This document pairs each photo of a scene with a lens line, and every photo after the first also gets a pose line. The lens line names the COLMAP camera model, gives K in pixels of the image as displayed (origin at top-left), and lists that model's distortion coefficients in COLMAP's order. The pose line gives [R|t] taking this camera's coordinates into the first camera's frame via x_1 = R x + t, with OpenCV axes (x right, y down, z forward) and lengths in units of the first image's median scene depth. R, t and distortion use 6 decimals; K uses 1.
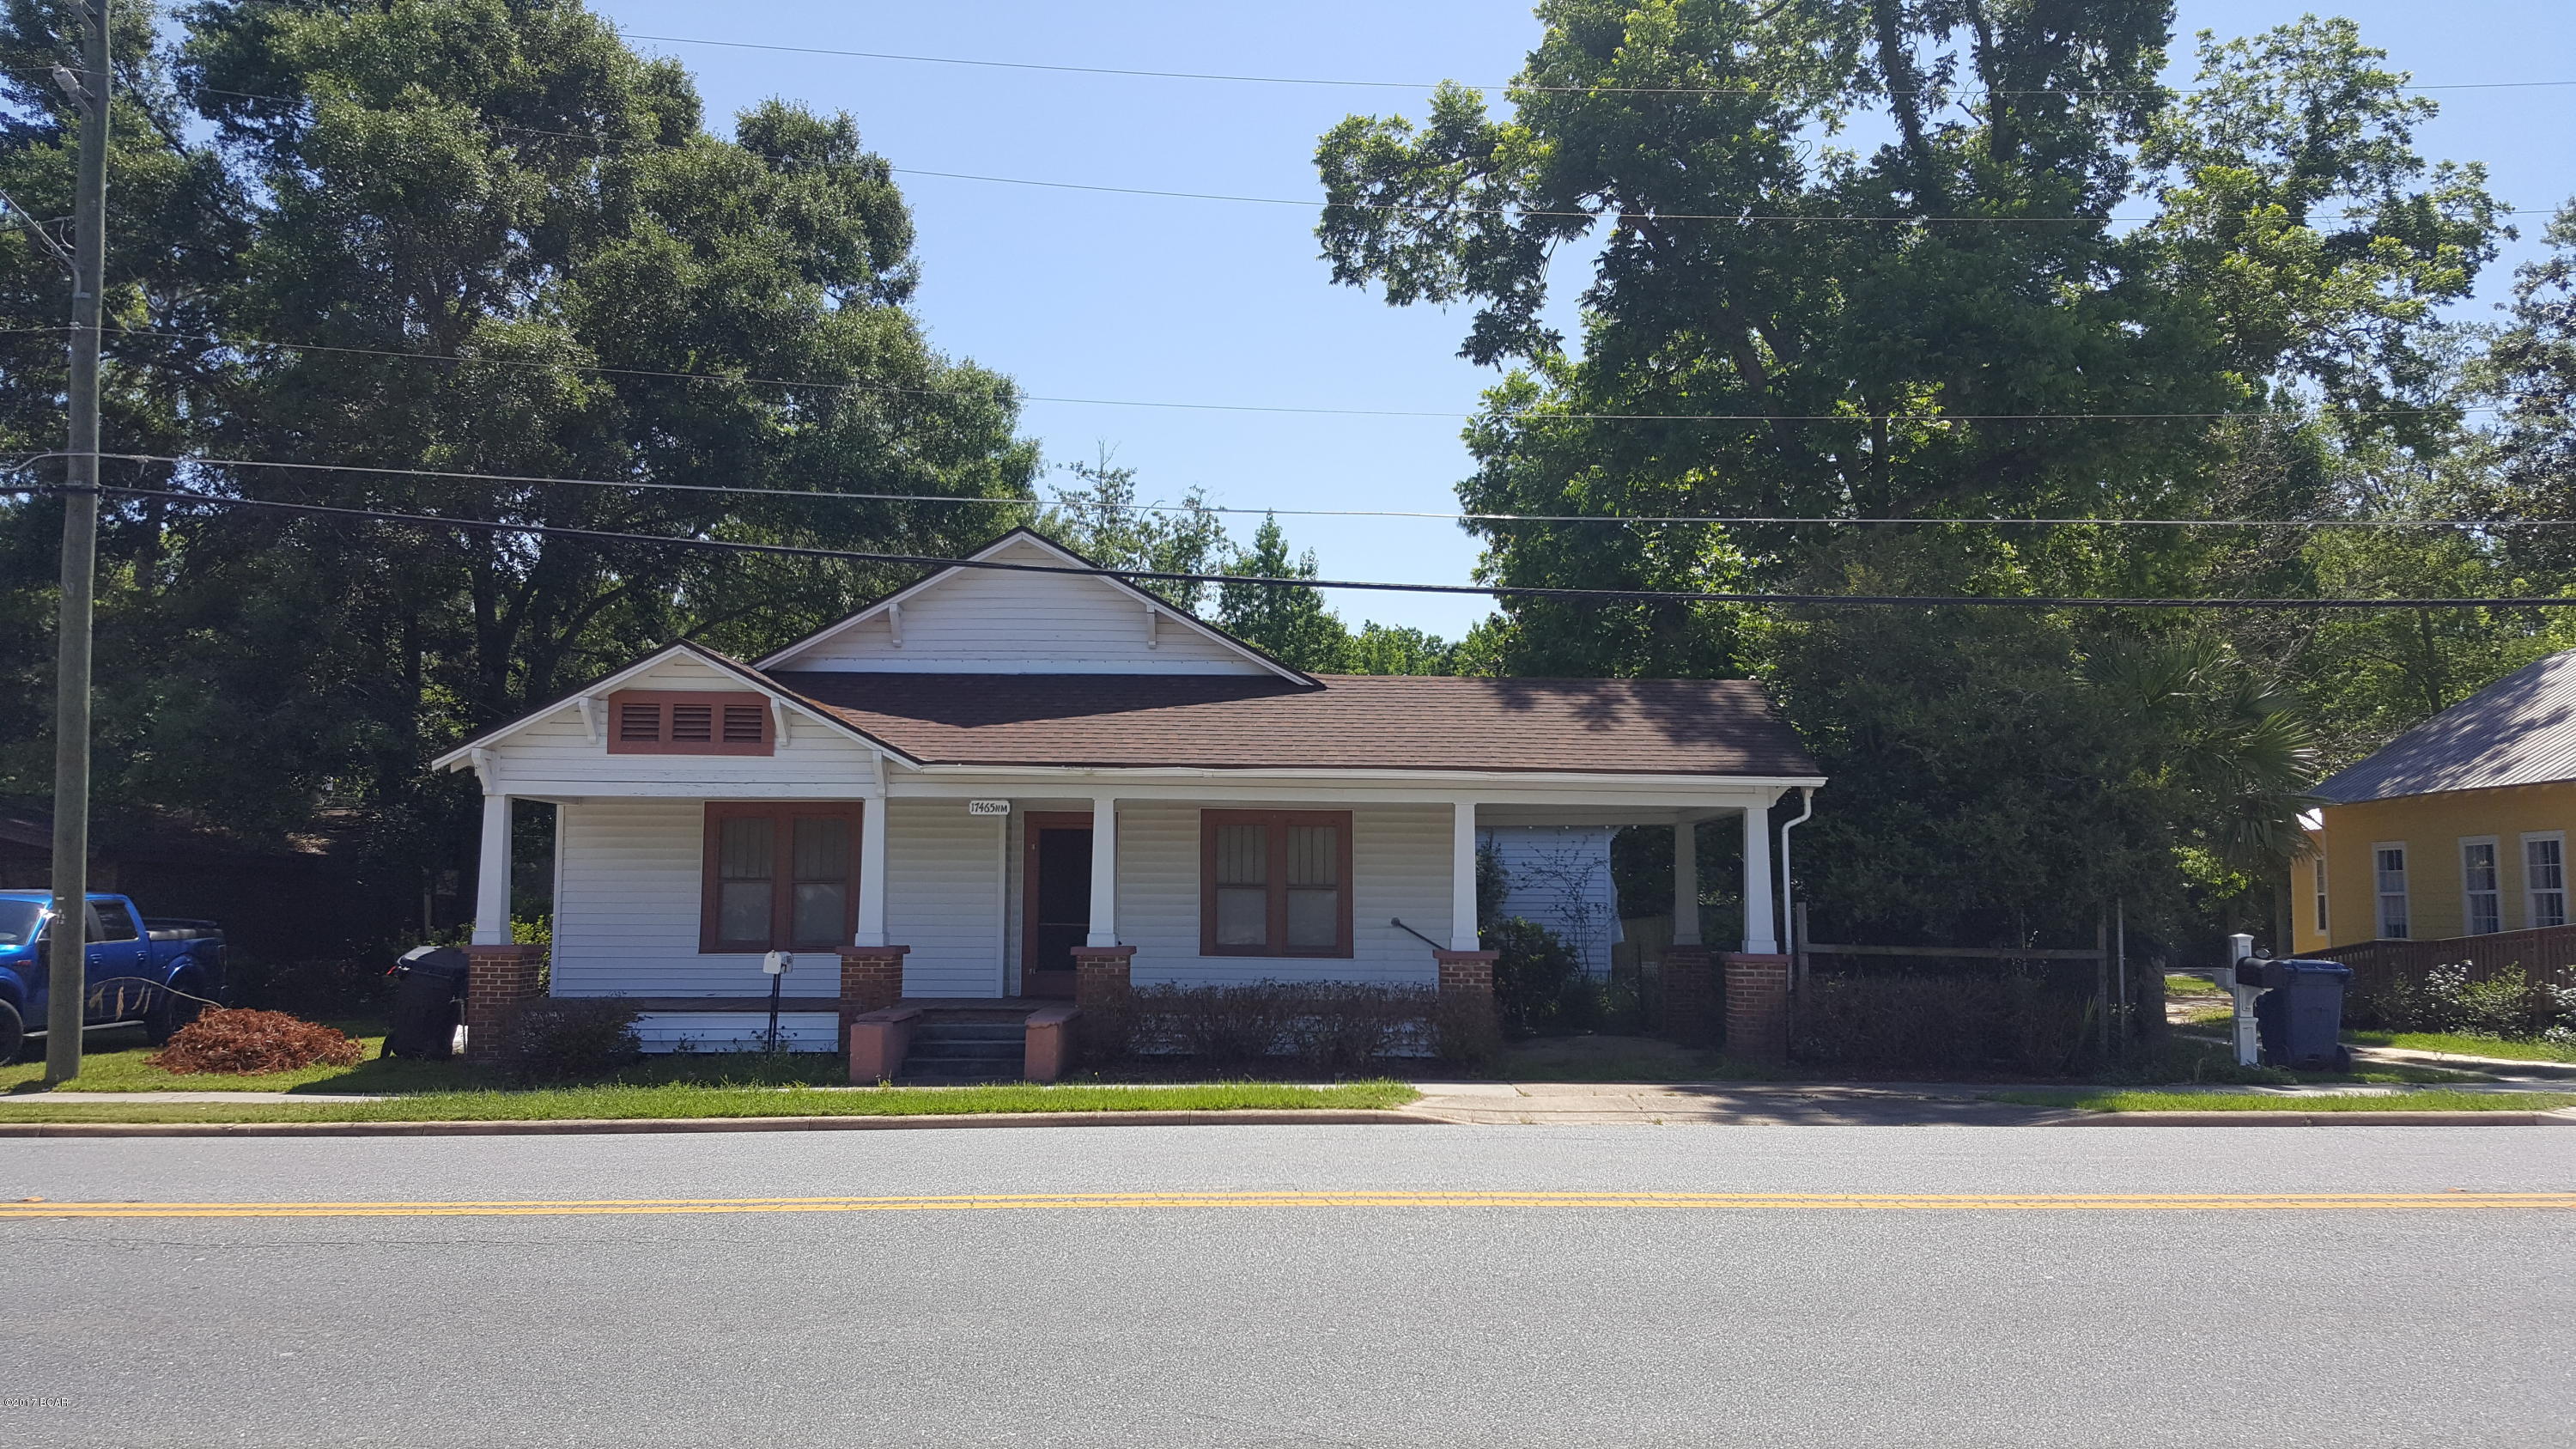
lens RADIAL K [[1933.3, 0, 1318.2], [0, 1933.3, 719.5], [0, 0, 1]] dist [0.114551, -0.170489]
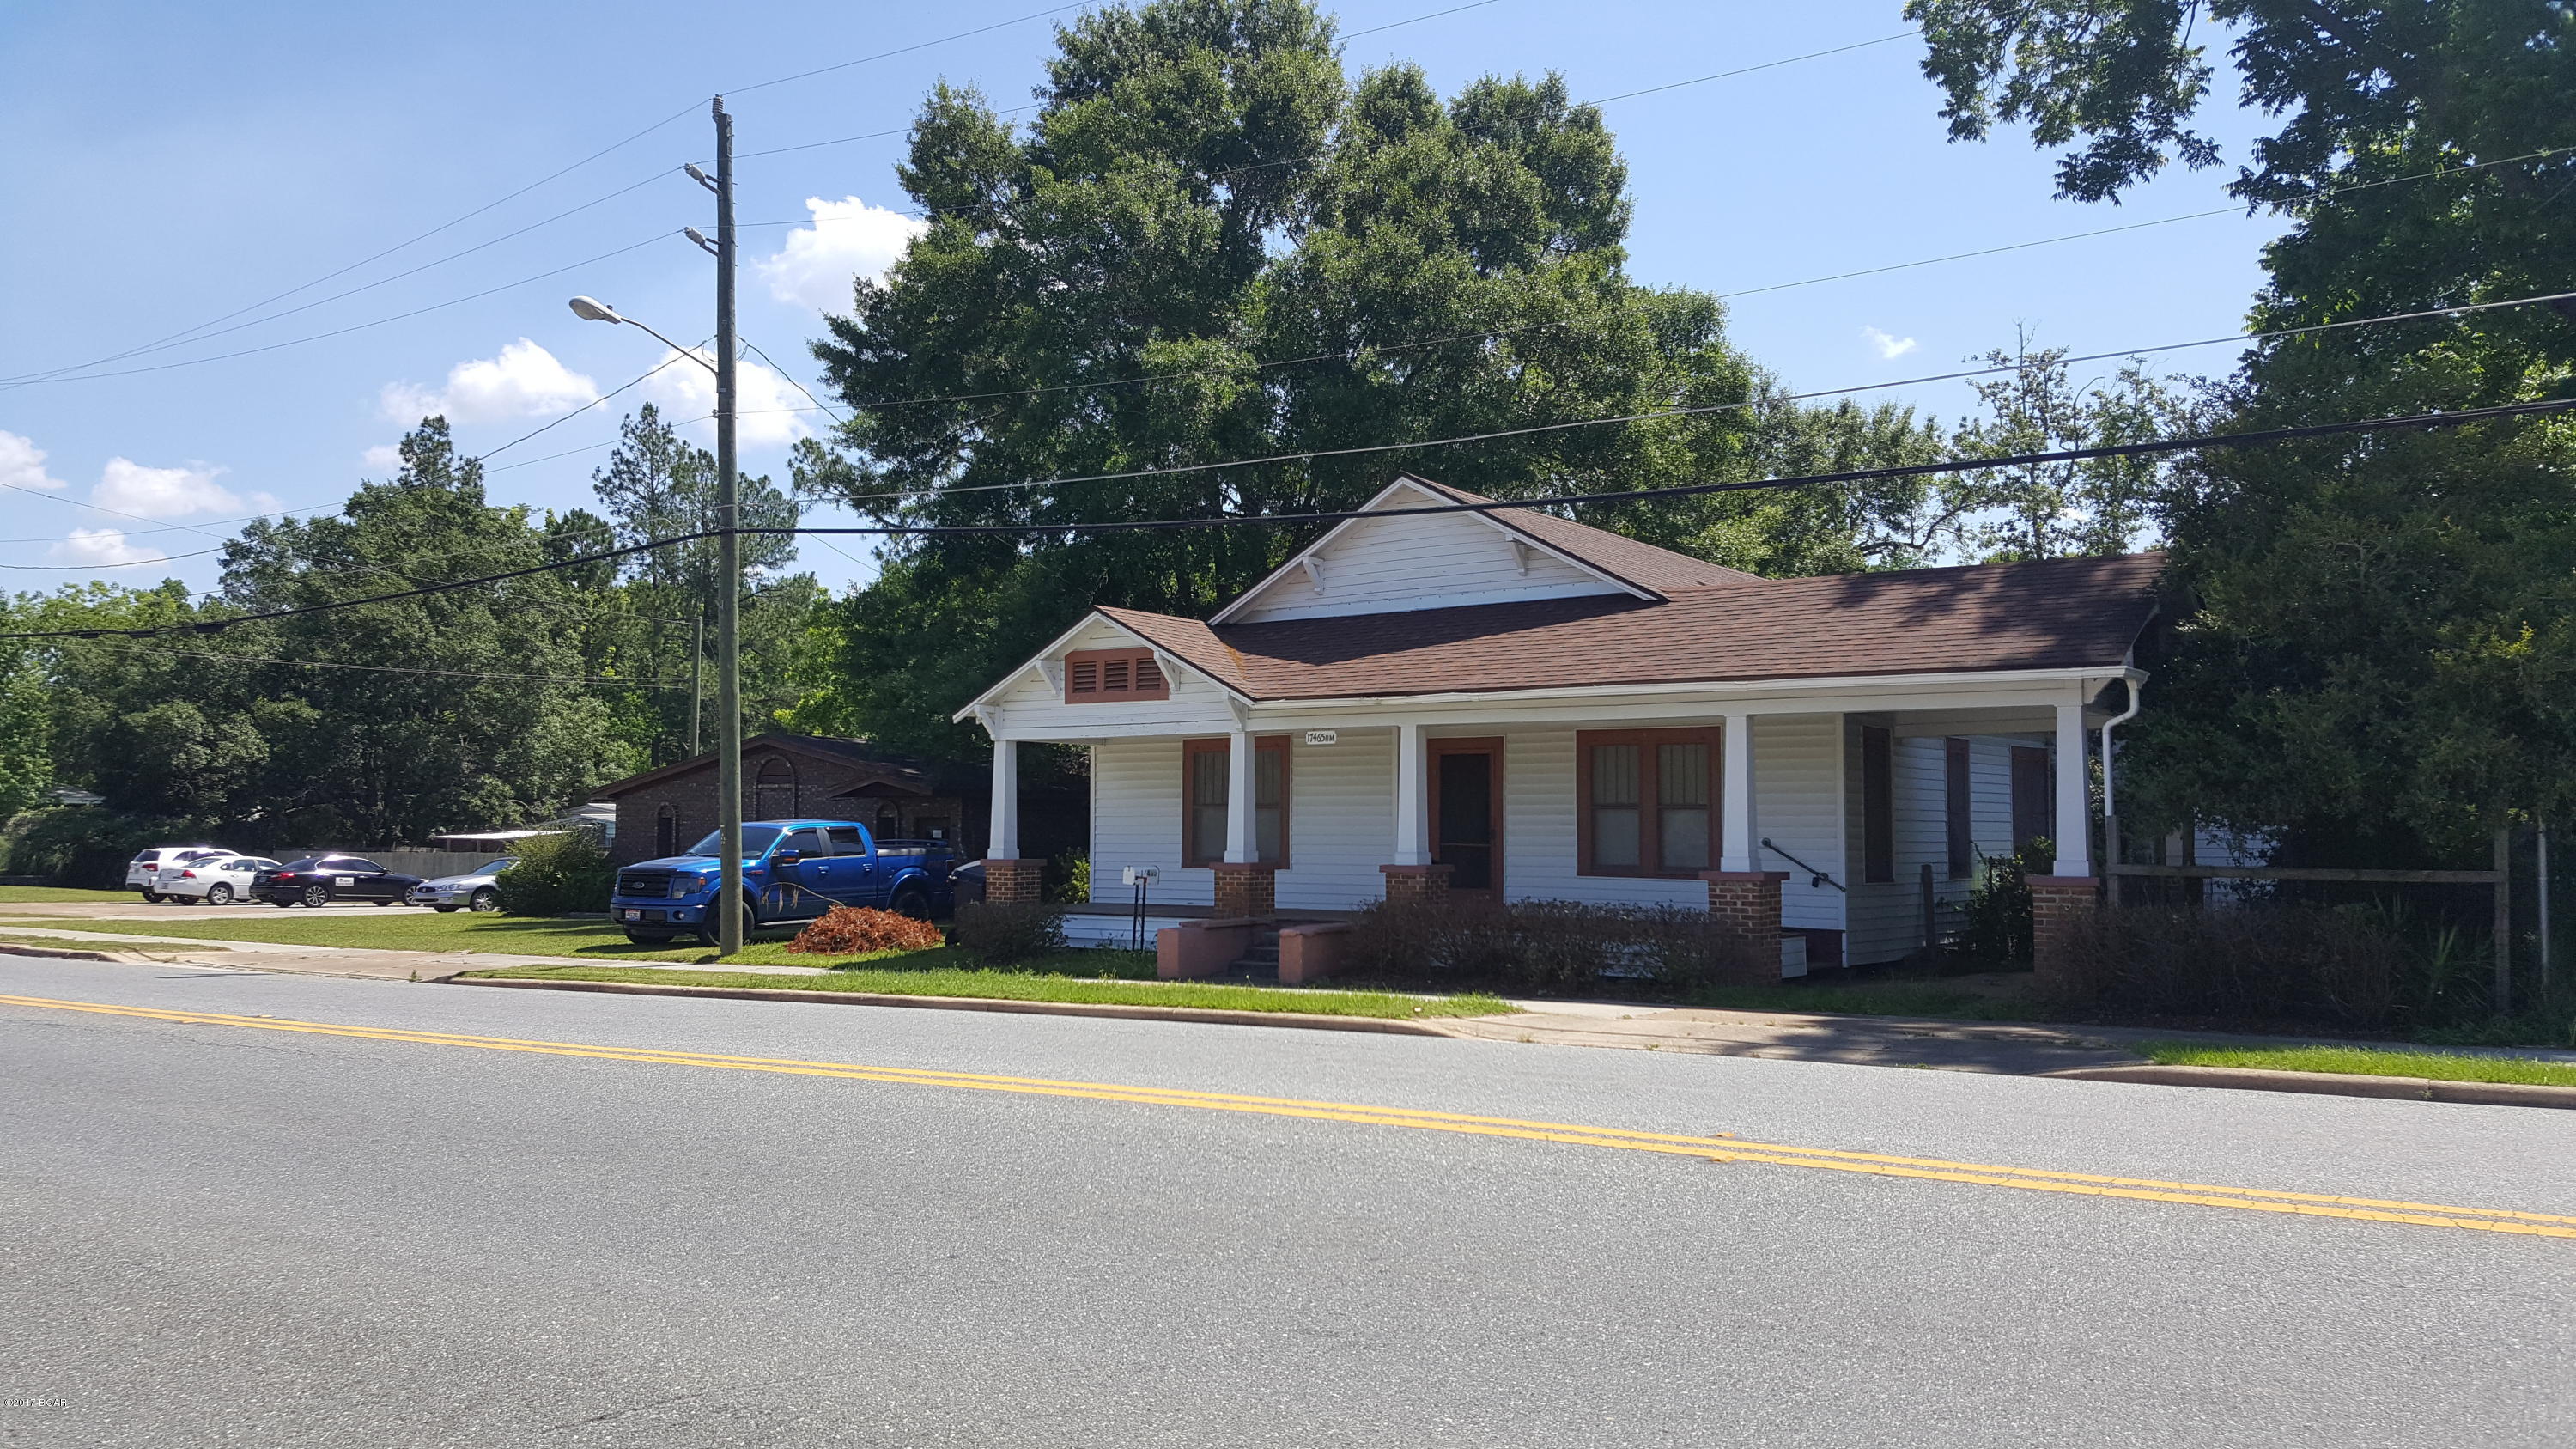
lens RADIAL K [[1908.7, 0, 1285.8], [0, 1908.7, 757.7], [0, 0, 1]] dist [0.136814, -0.223810]
pose [[0.810475, -0.029587, -0.585025, 0.425944], [0.061995, 0.997447, 0.035441, 0.016466], [0.582483, -0.064992, 0.810240, 0.109928]]
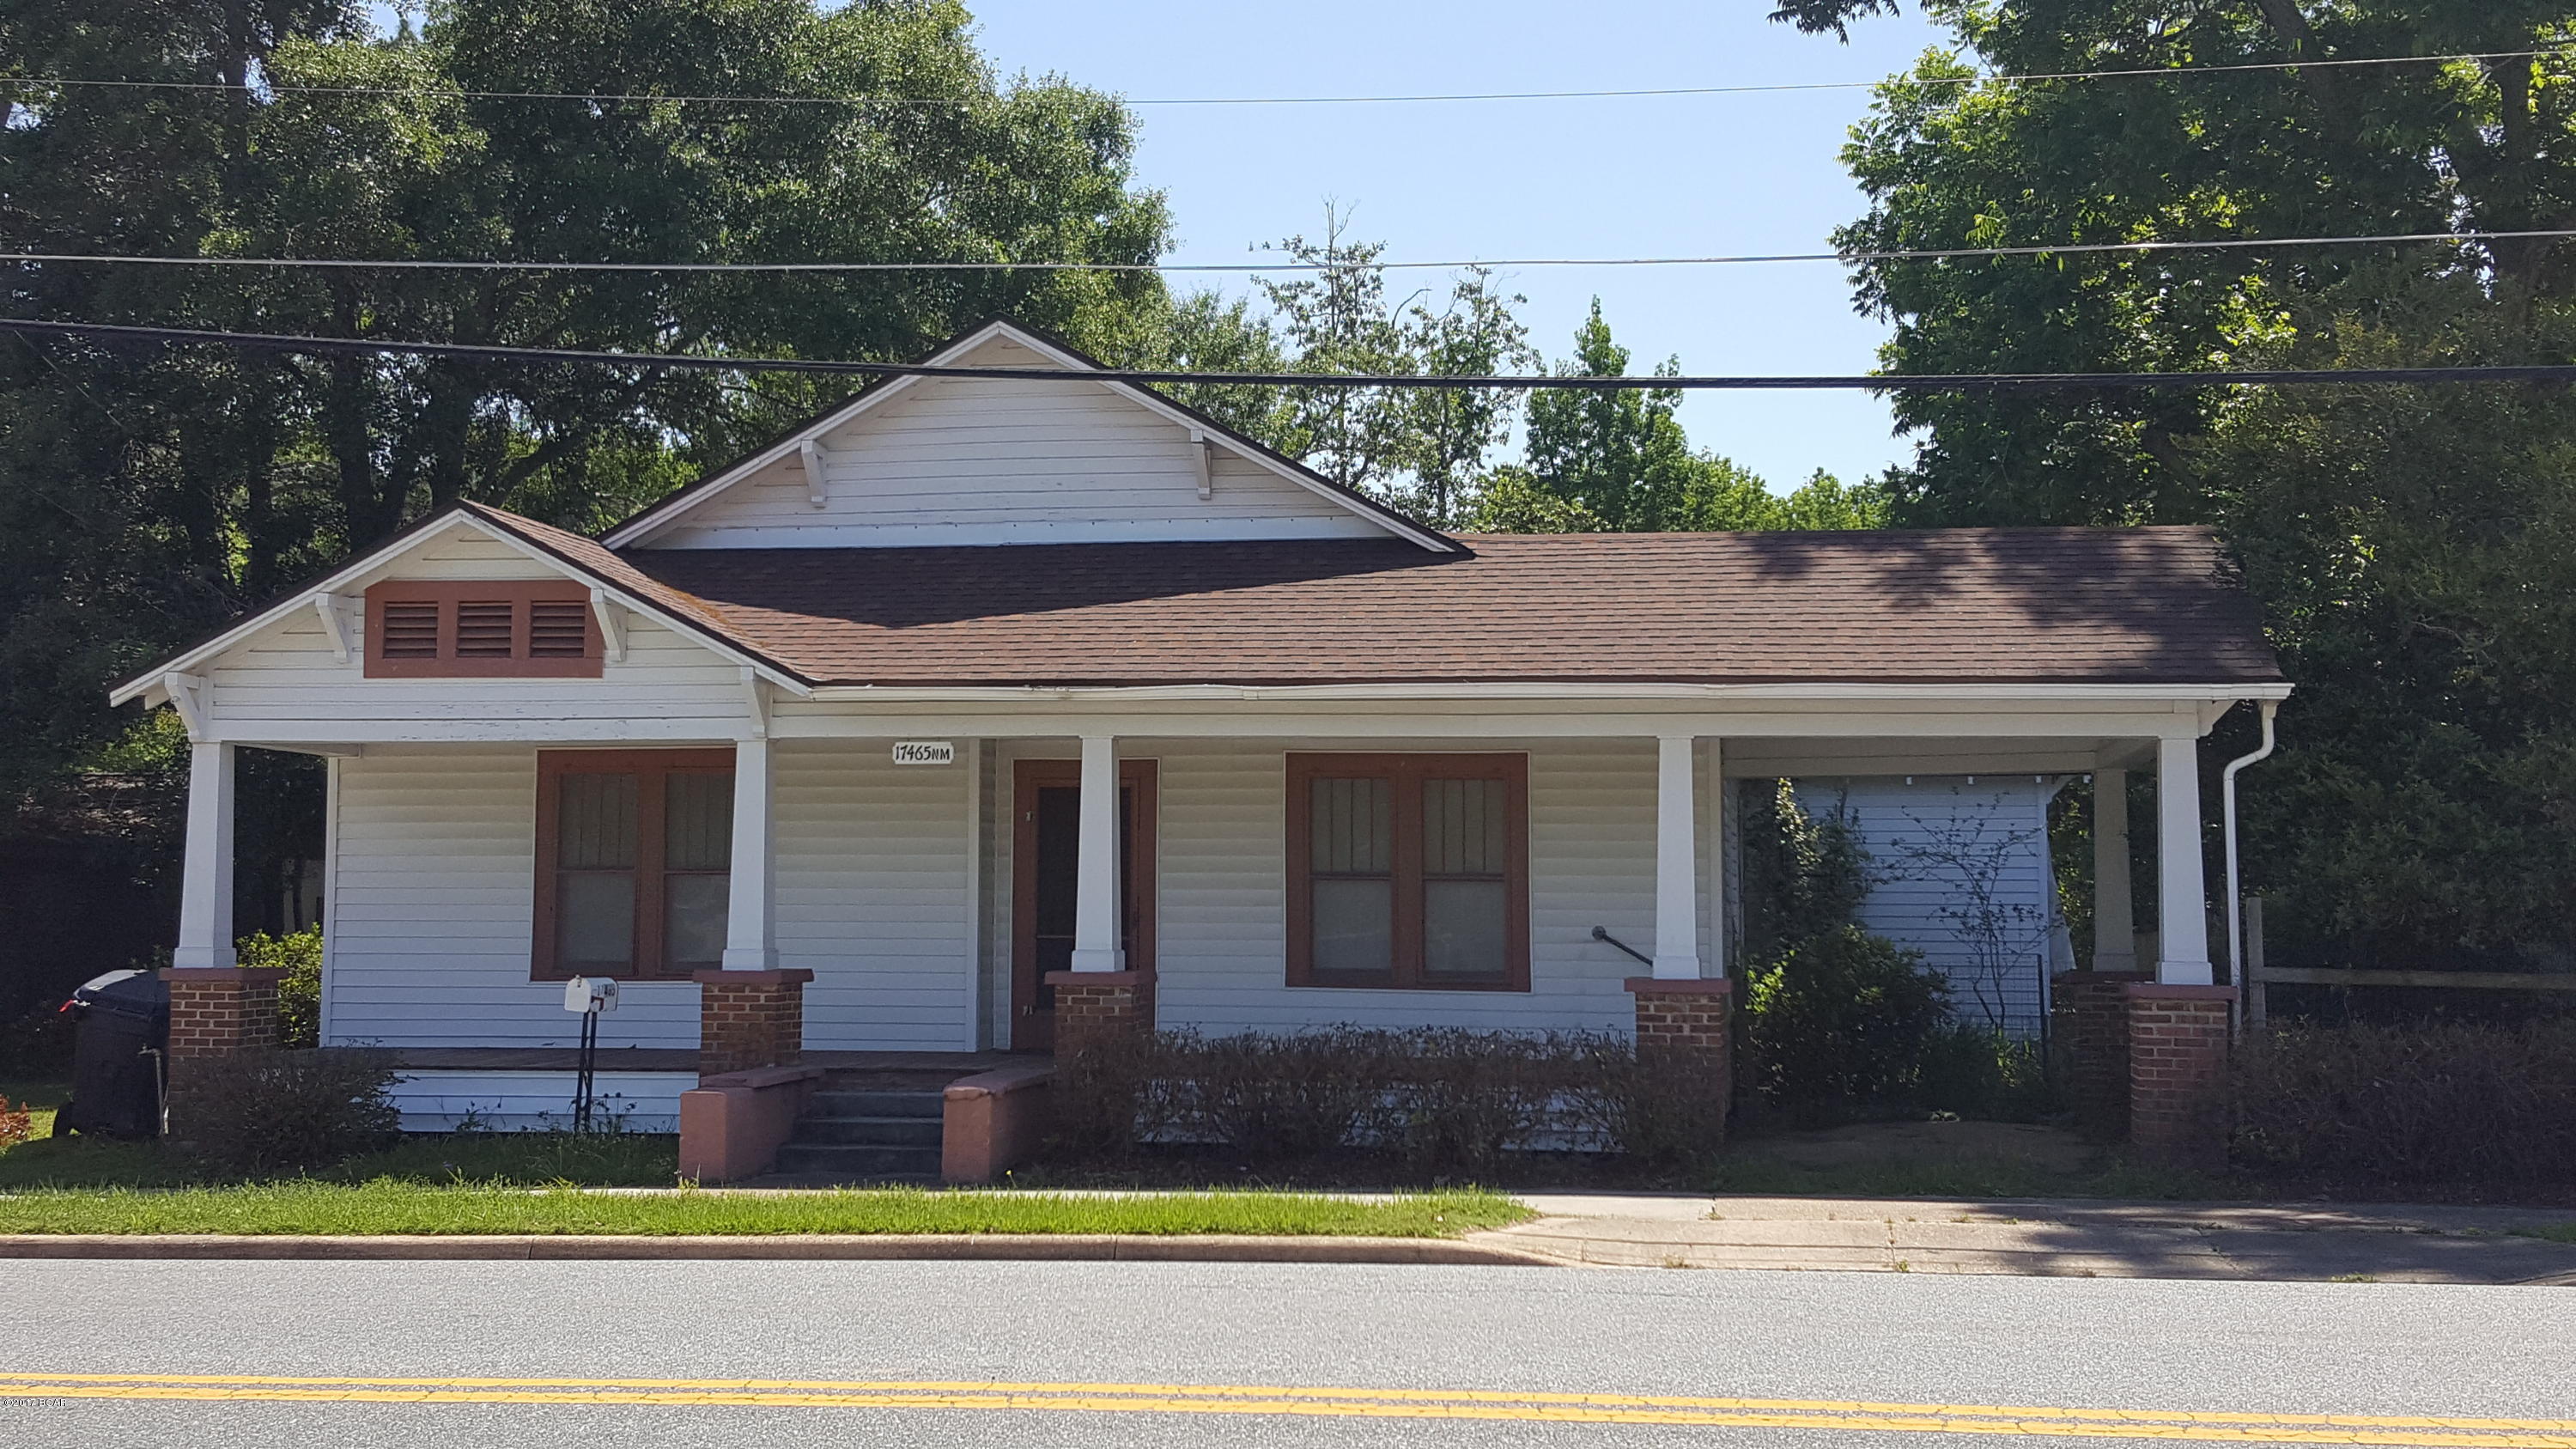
lens RADIAL K [[2933.9, 0, 1284.2], [0, 2933.9, 676.7], [0, 0, 1]] dist [0.101114, -0.033265]
pose [[0.985823, -0.016695, -0.166958, 0.104395], [0.018965, 0.999748, 0.012010, 0.010523], [0.166715, -0.015006, 0.985891, 0.066501]]
